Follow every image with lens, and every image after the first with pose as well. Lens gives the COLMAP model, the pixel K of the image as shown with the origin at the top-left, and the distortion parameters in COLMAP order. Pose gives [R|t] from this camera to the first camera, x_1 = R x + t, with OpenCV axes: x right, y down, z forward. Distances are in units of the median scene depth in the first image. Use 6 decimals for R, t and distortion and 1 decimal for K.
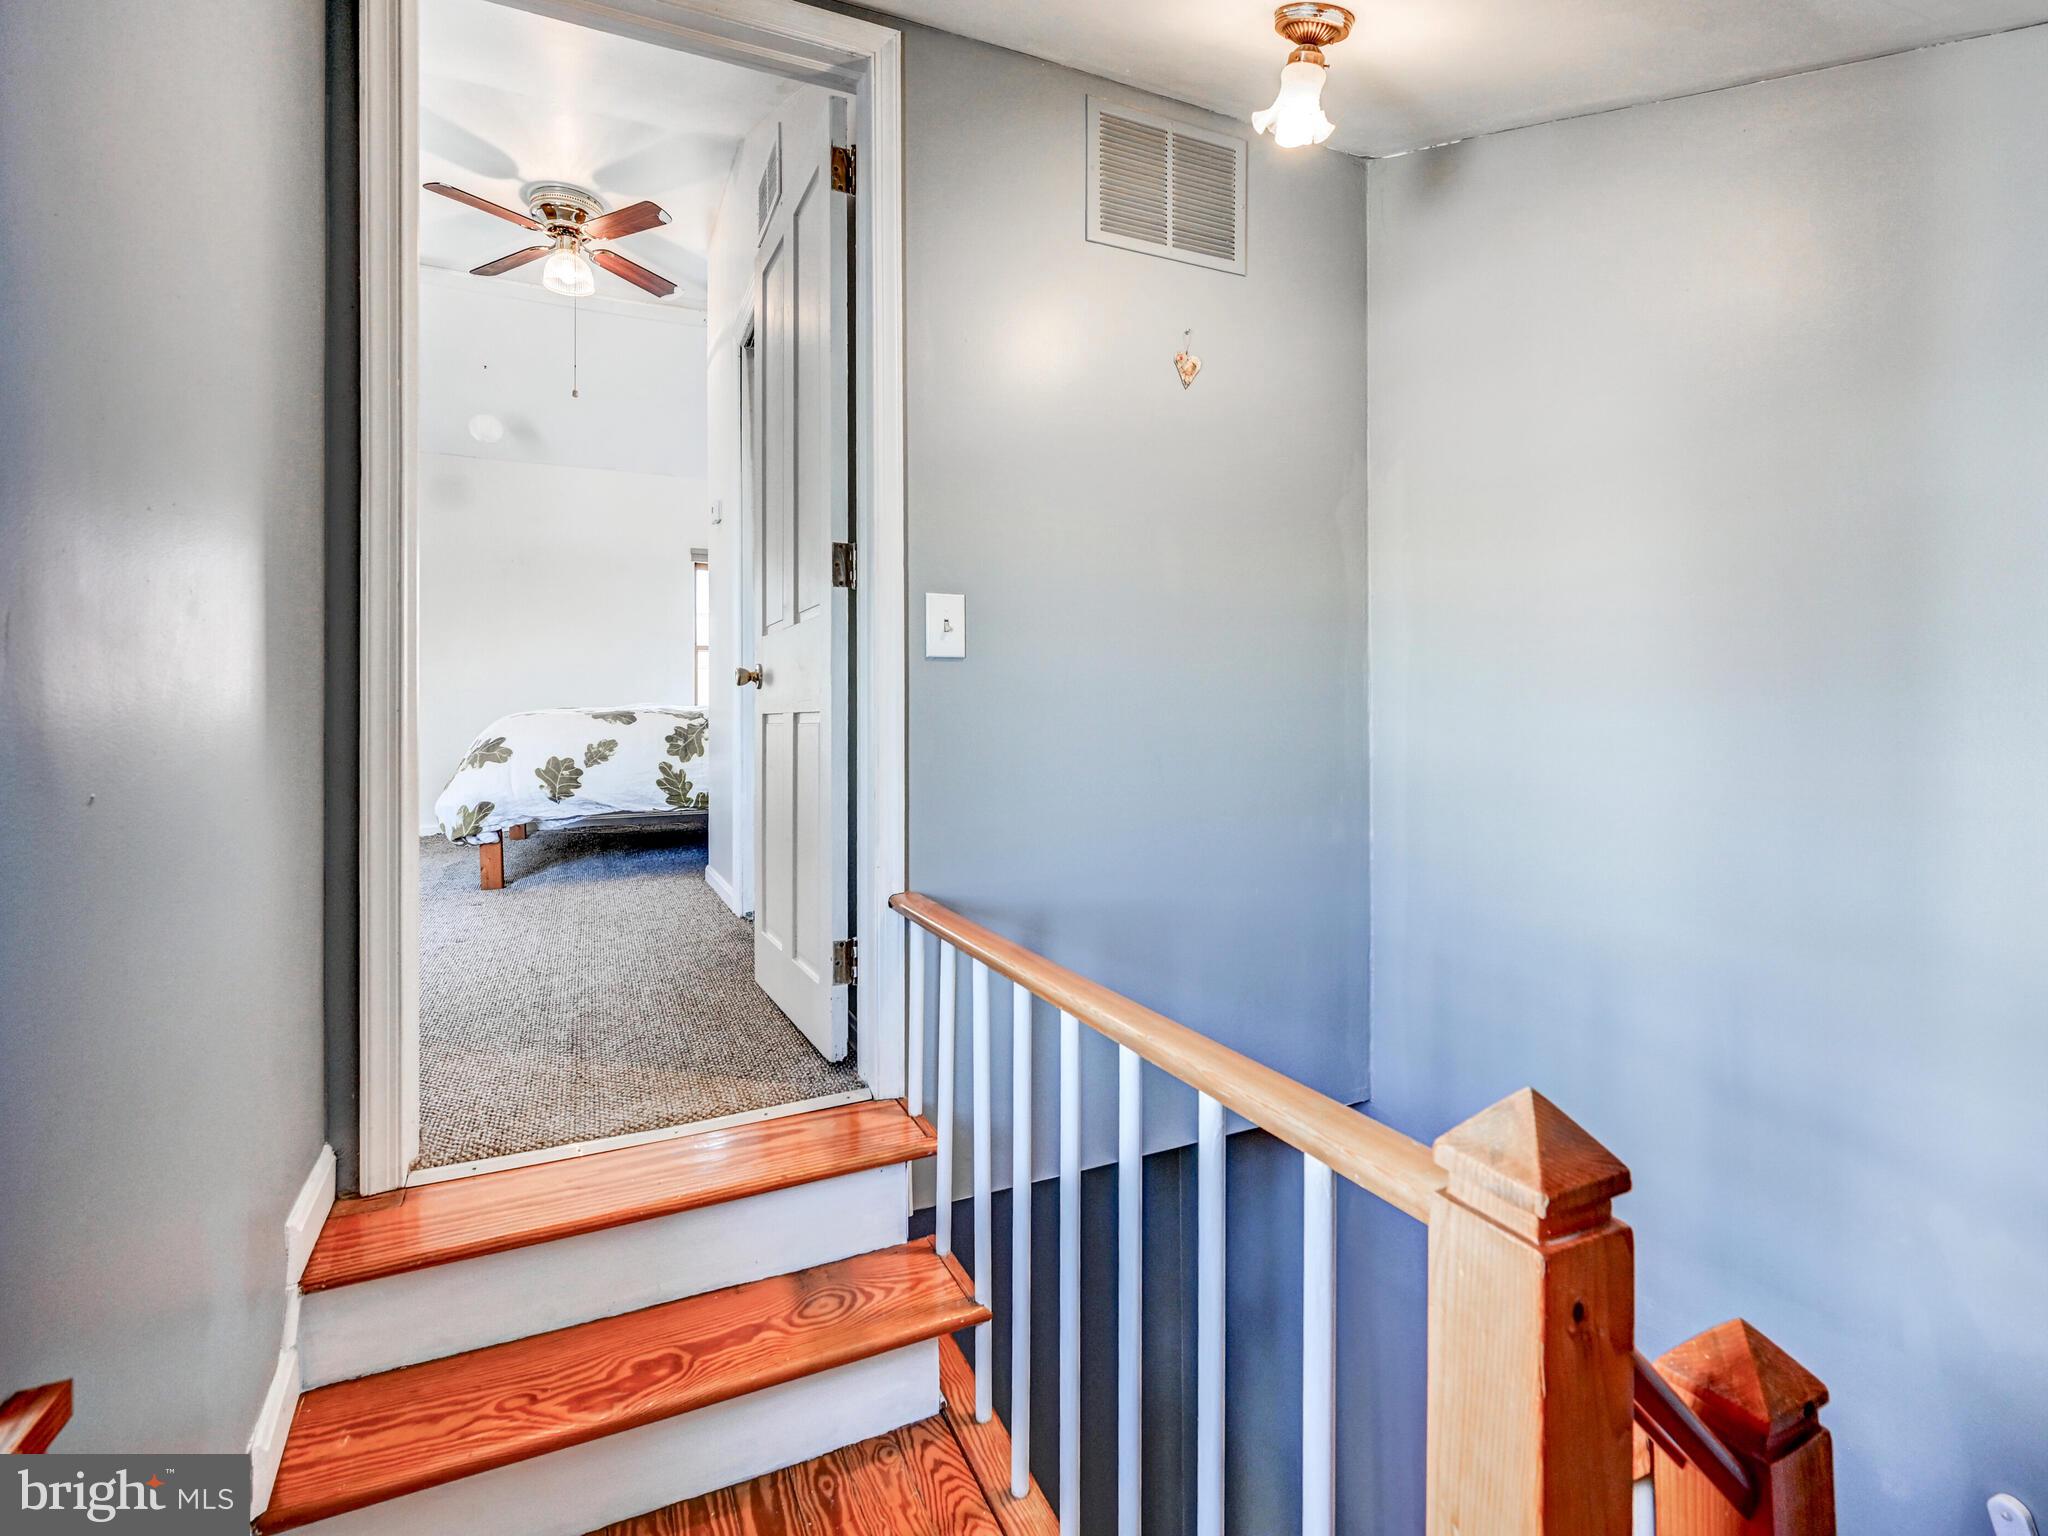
lens RADIAL K [[1017.8, 0, 1056.3], [0, 1017.8, 766.3], [0, 0, 1]] dist [-0.000207, 0.000280]
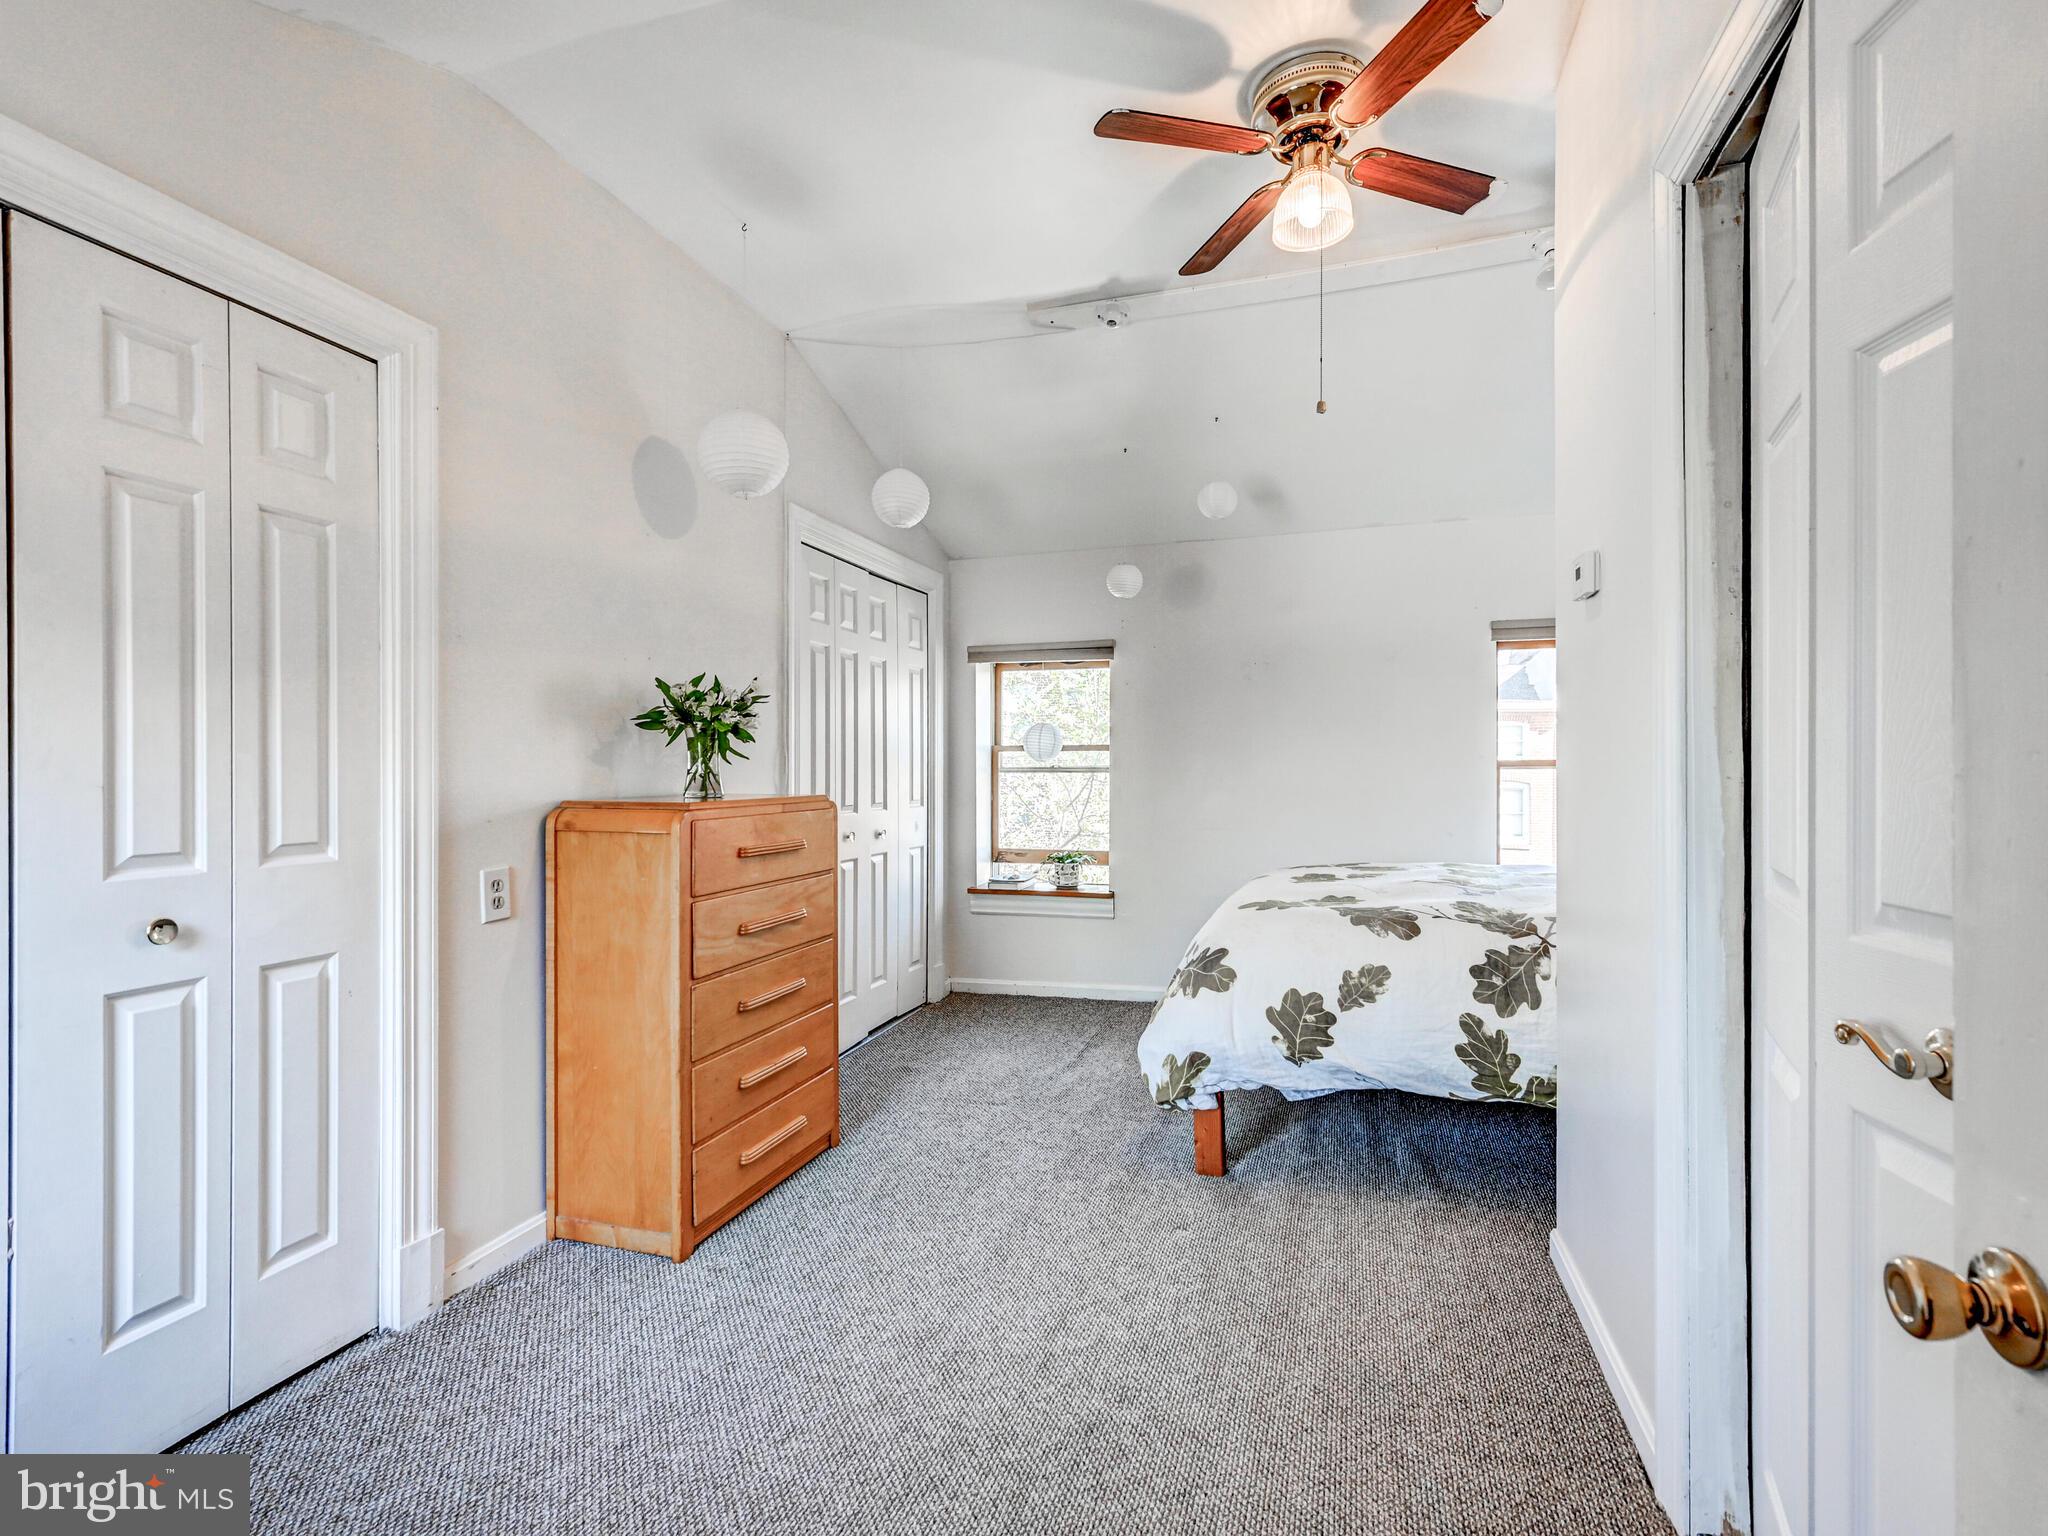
lens RADIAL K [[1017.8, 0, 1056.3], [0, 1017.8, 766.3], [0, 0, 1]] dist [-0.000207, 0.000280]
pose [[0.756218, -0.015602, -0.654134, -0.187569], [-0.010815, 0.999281, -0.036338, -0.123615], [0.654231, 0.034554, 0.755505, 0.417953]]
